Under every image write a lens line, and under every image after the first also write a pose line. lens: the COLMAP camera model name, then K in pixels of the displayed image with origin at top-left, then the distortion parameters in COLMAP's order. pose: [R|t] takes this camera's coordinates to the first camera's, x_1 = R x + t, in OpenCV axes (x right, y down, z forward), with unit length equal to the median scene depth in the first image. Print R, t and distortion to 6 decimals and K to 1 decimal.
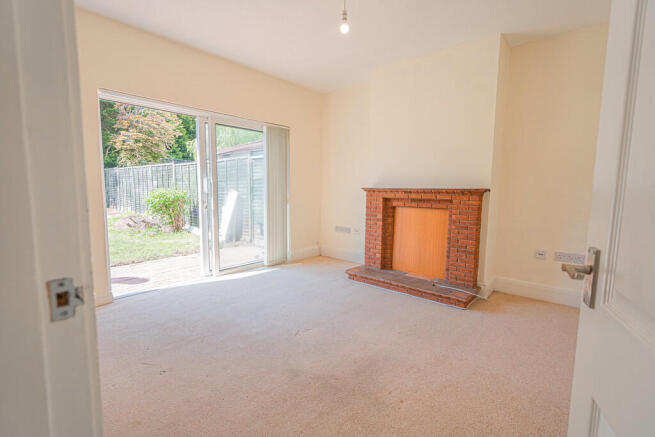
lens RADIAL K [[317.5, 0, 327.5], [0, 317.5, 218.5], [0, 0, 1]] dist [-0.002295, 0.000456]
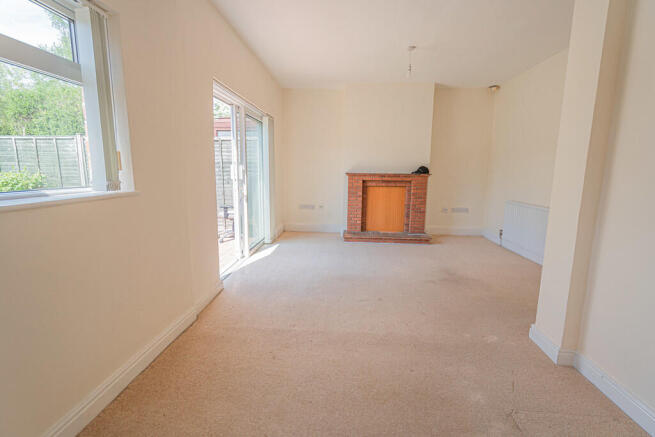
lens RADIAL K [[317.5, 0, 327.5], [0, 317.5, 218.5], [0, 0, 1]] dist [-0.002295, 0.000456]
pose [[0.794354, -0.094302, 0.600091, -0.792557], [0.056808, 0.995080, 0.081175, -0.019605], [-0.604793, -0.030392, 0.795802, -0.022803]]
